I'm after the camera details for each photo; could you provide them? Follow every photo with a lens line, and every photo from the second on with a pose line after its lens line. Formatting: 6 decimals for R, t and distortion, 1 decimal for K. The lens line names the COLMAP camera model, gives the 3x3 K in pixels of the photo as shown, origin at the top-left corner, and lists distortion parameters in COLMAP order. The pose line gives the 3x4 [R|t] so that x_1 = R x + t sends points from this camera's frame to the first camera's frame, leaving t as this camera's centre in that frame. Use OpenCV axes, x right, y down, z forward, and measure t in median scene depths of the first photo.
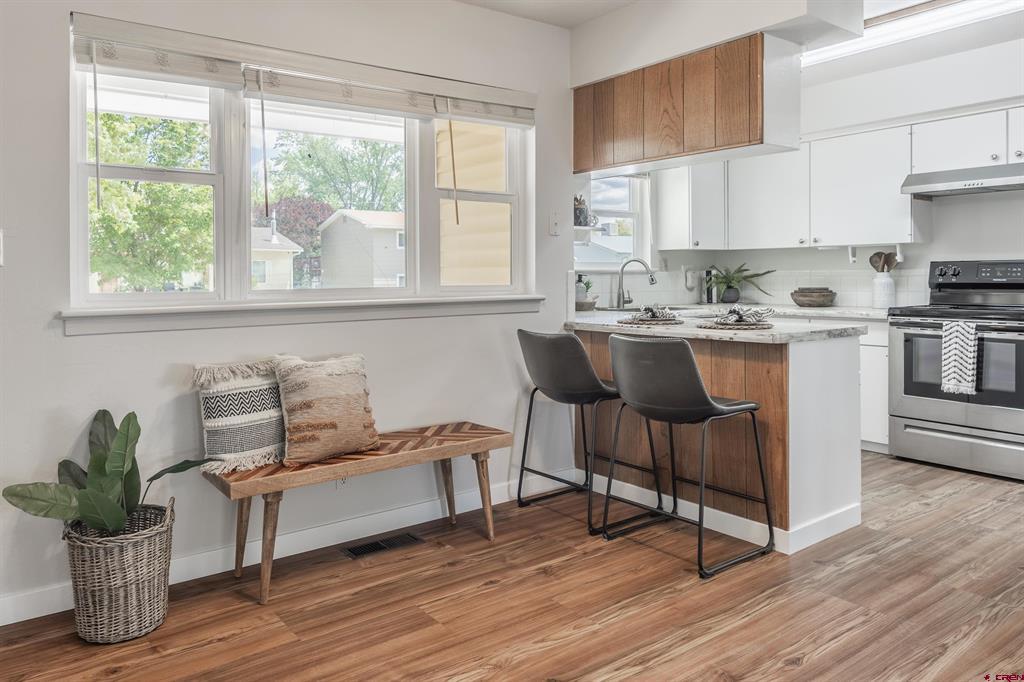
lens RADIAL K [[693.1, 0, 435.8], [0, 693.1, 281.8], [0, 0, 1]] dist [-0.000147, -0.003381]
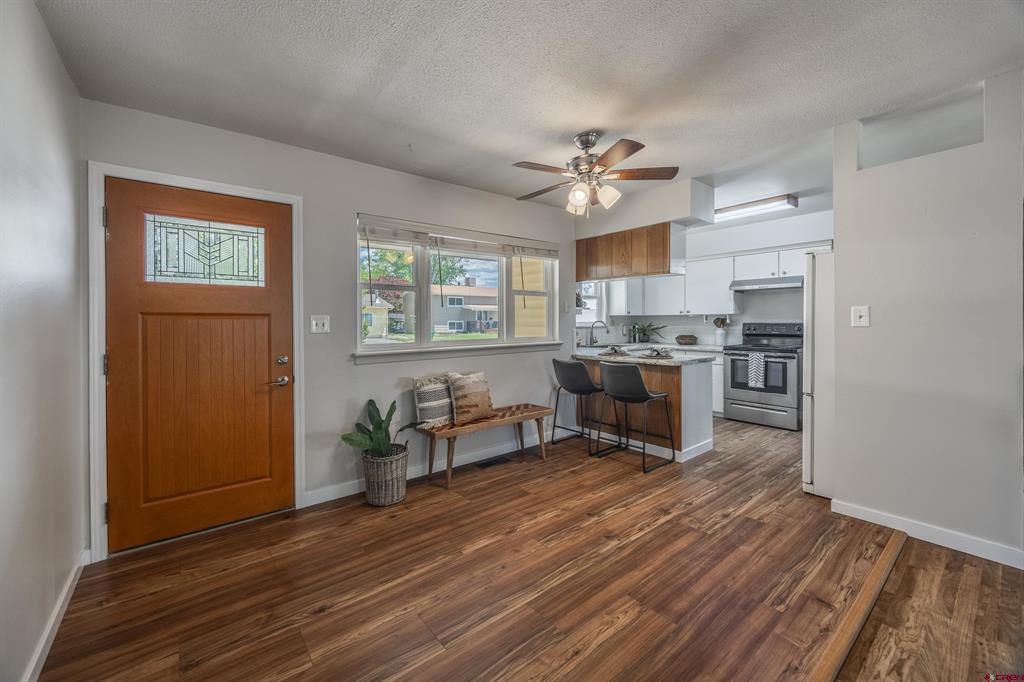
lens RADIAL K [[399.4, 0, 489.7], [0, 399.4, 323.9], [0, 0, 1]] dist [-0.002783, -0.000022]
pose [[0.998273, 0.000451, 0.058751, -0.158166], [-0.000382, 0.999999, -0.001181, -0.038549], [-0.058751, 0.001157, 0.998272, -0.205891]]
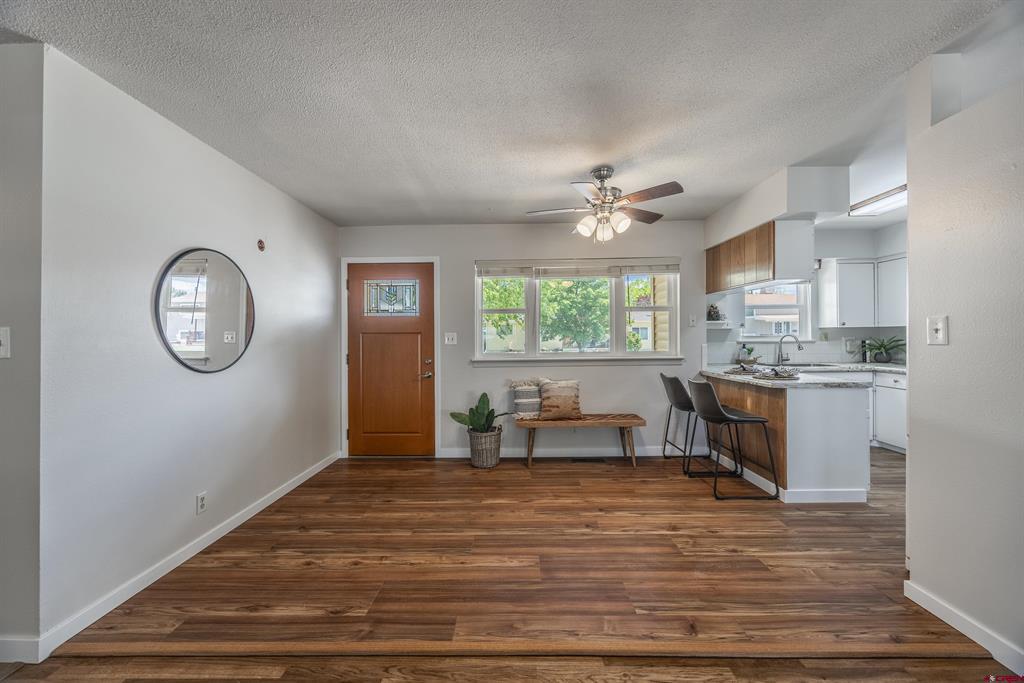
lens RADIAL K [[388.1, 0, 510.5], [0, 388.1, 337.0], [0, 0, 1]] dist [-0.002172, -0.000107]
pose [[0.820436, -0.000049, -0.571738, 0.469570], [-0.000319, 1.000000, -0.000543, -0.044802], [0.571738, 0.000628, 0.820436, -0.252134]]
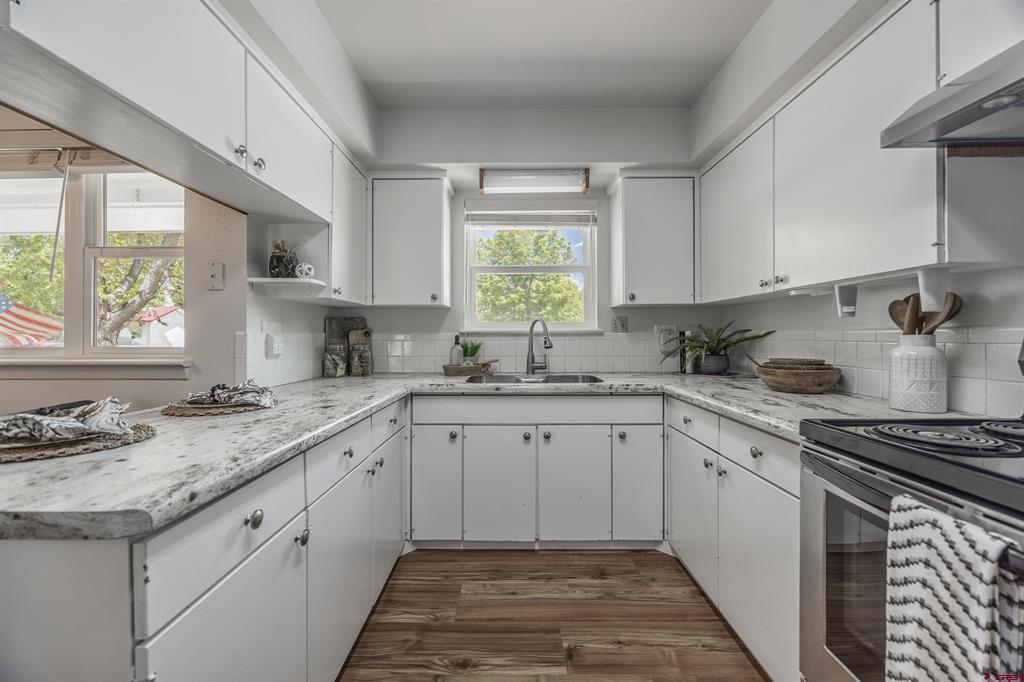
lens RADIAL K [[388.1, 0, 510.5], [0, 388.1, 336.5], [0, 0, 1]] dist [-0.002172, -0.000107]
pose [[0.826227, 0.005370, -0.563312, 0.919026], [-0.005912, 0.999982, 0.000861, -0.017850], [0.563307, 0.002618, 0.826244, 1.011484]]
